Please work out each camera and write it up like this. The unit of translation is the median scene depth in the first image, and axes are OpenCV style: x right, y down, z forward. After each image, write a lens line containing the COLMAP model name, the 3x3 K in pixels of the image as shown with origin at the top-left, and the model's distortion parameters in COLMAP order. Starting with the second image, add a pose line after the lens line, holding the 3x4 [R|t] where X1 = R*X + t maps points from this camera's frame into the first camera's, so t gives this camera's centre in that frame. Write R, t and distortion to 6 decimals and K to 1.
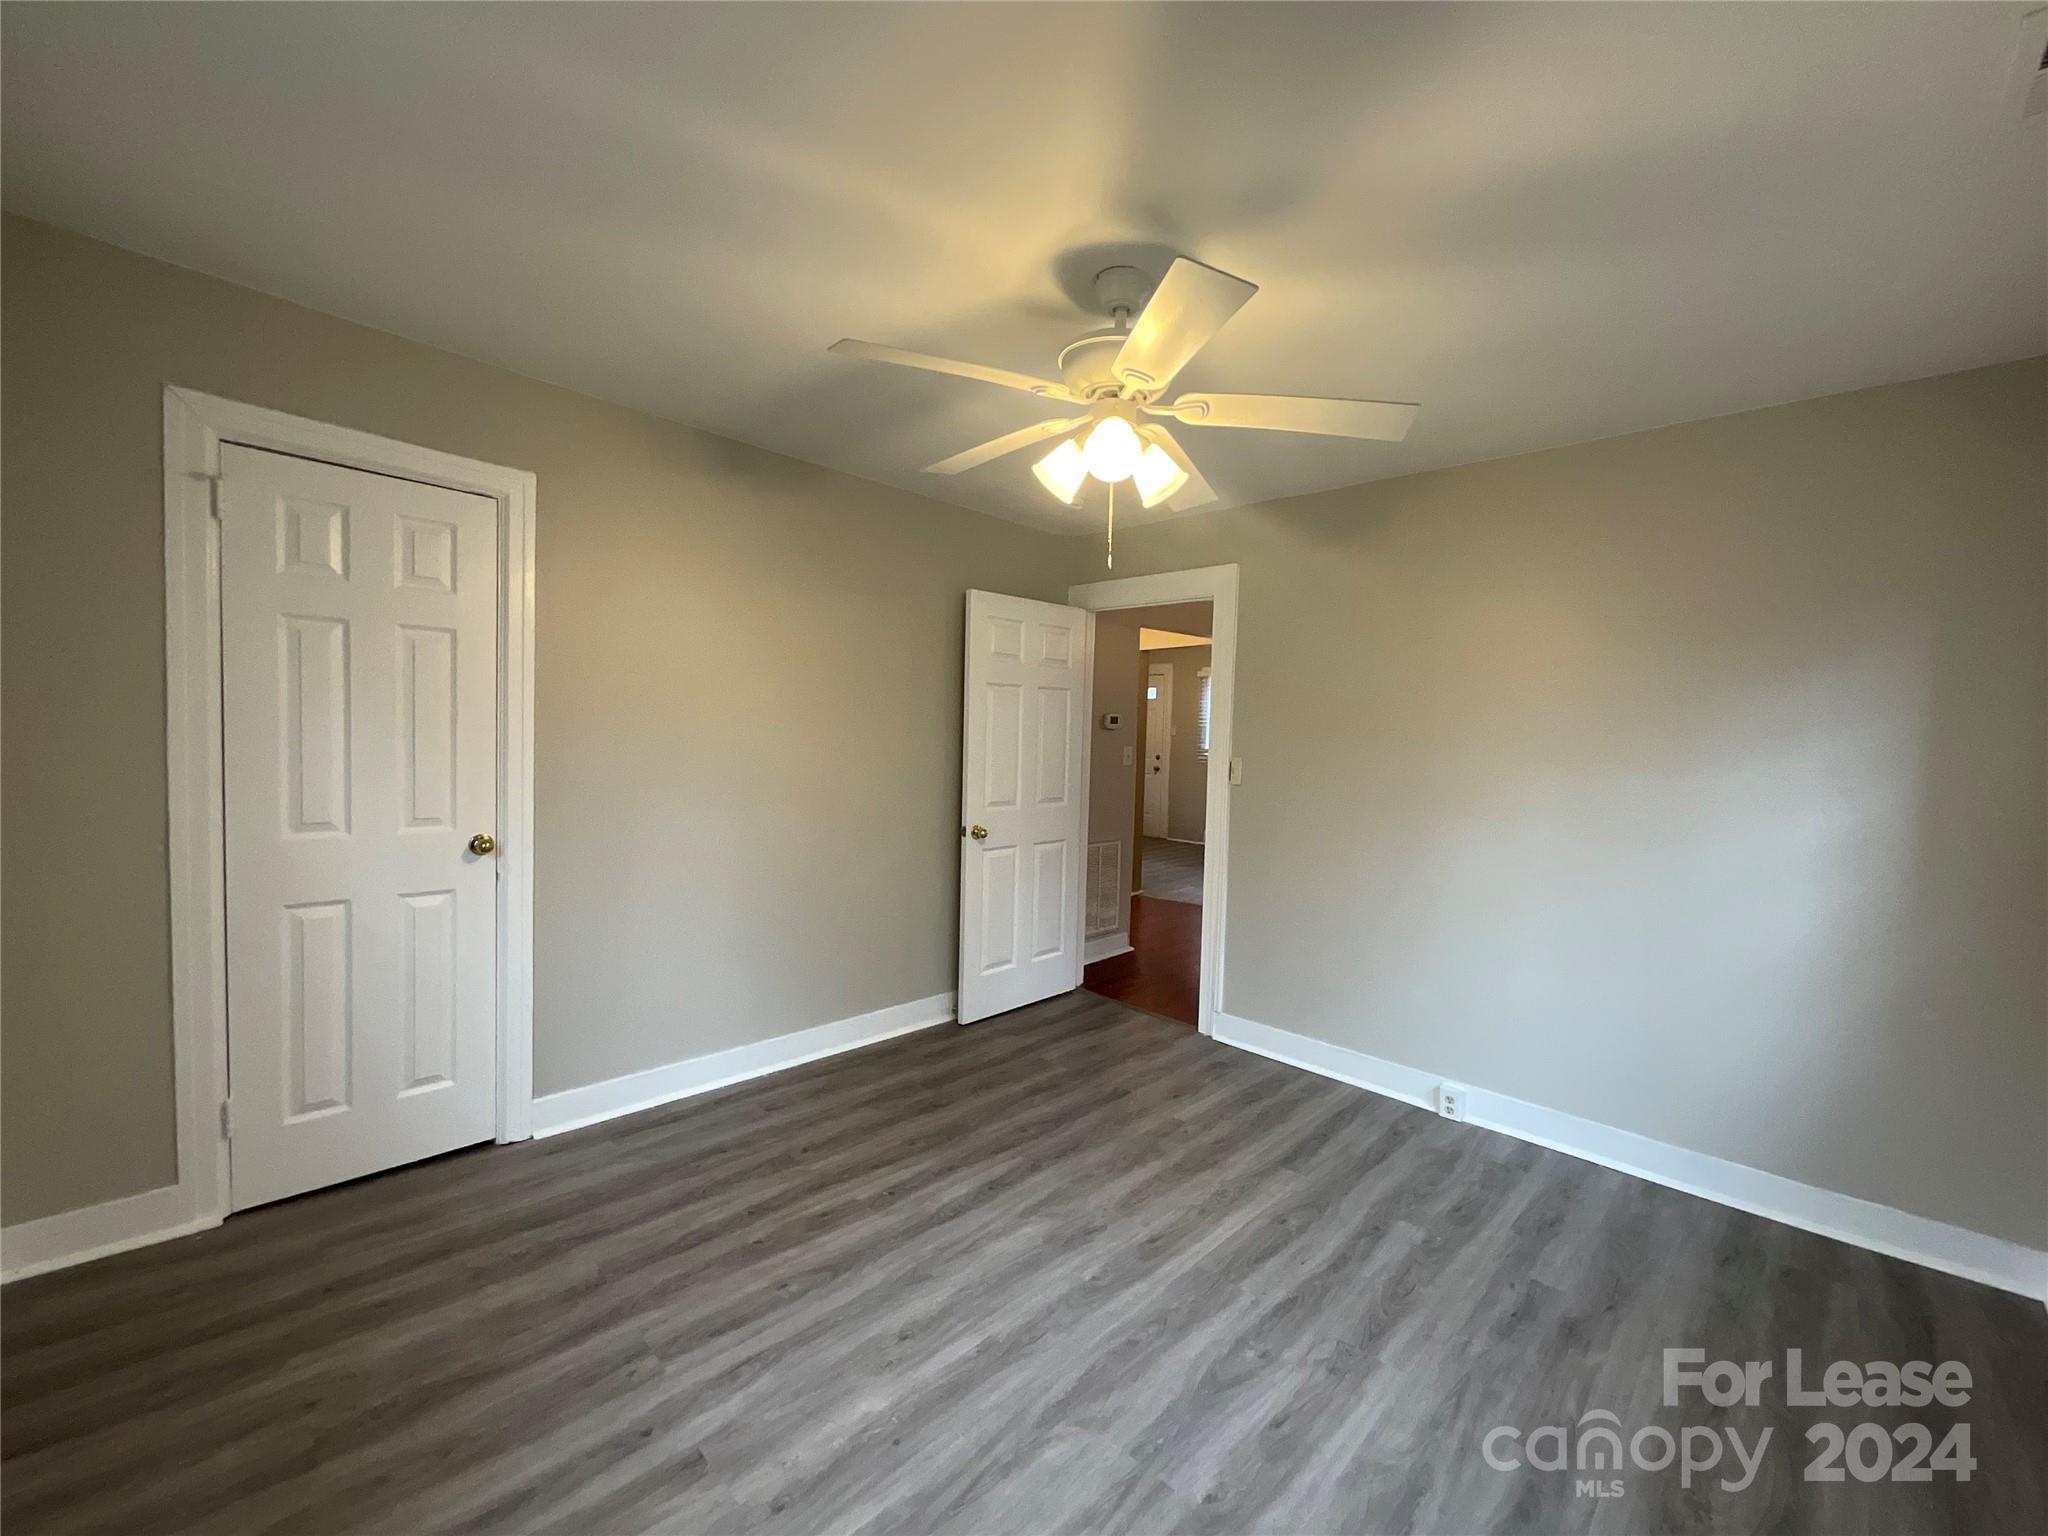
lens RADIAL K [[831.2, 0, 1029.4], [0, 831.2, 770.1], [0, 0, 1]] dist [0.000510, 0.000605]
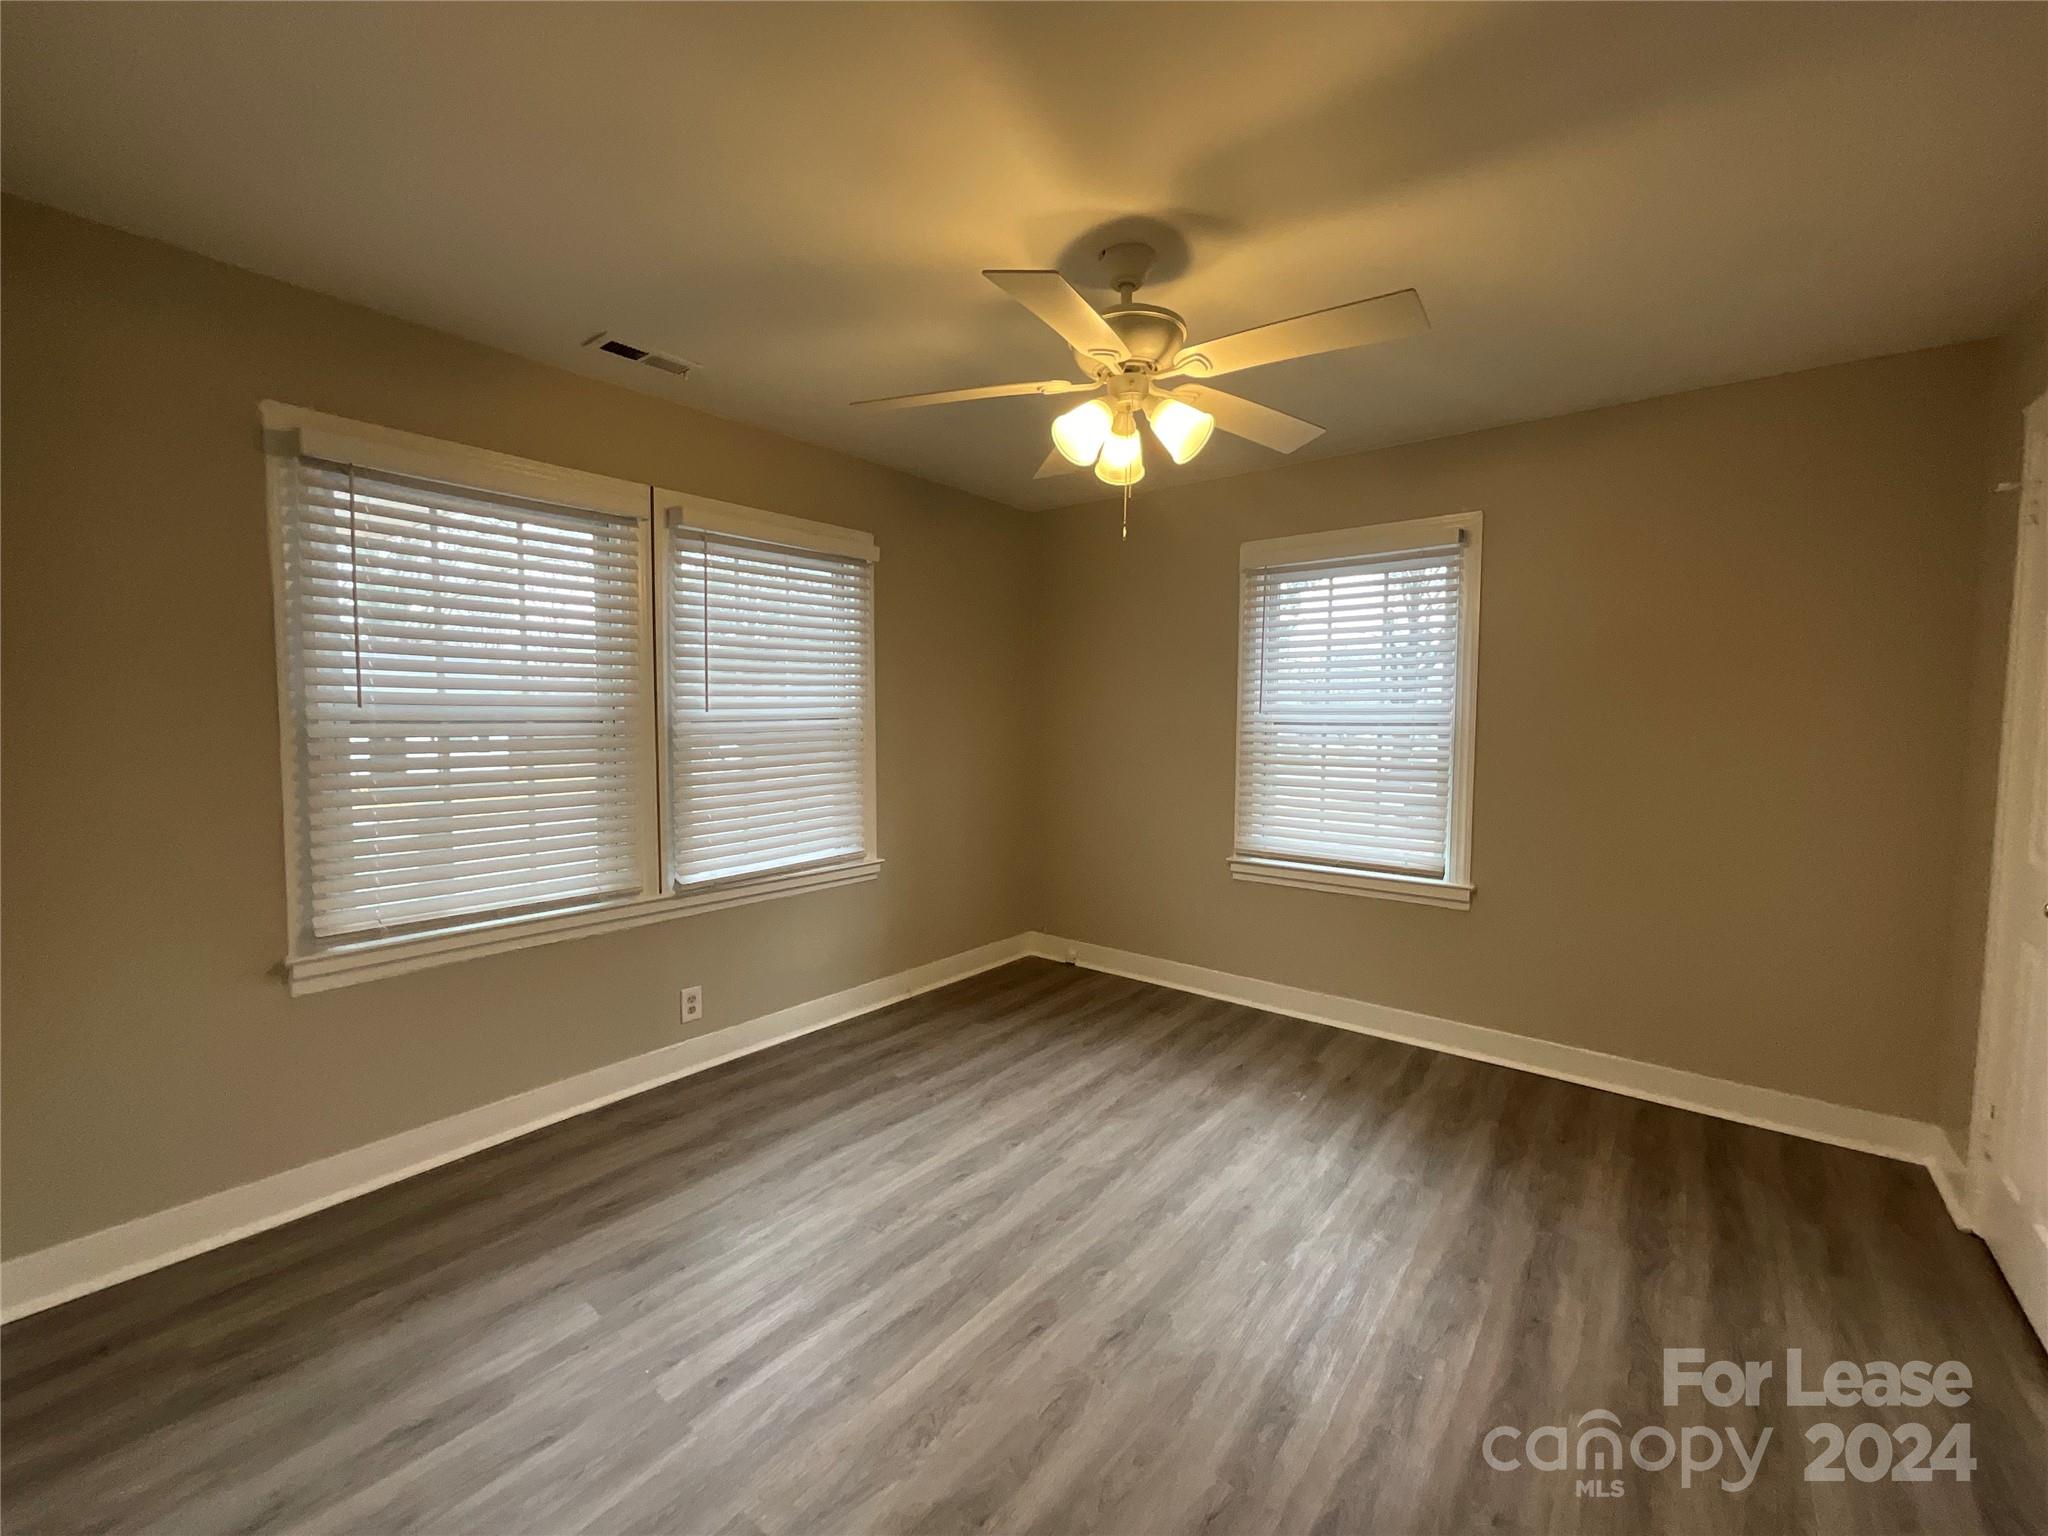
lens RADIAL K [[831.2, 0, 1029.4], [0, 831.2, 770.1], [0, 0, 1]] dist [0.000510, 0.000605]
pose [[-0.994400, -0.039006, -0.098225, 0.284802], [-0.049718, 0.992788, 0.109083, -0.064954], [0.093262, 0.113356, -0.989168, 1.917814]]
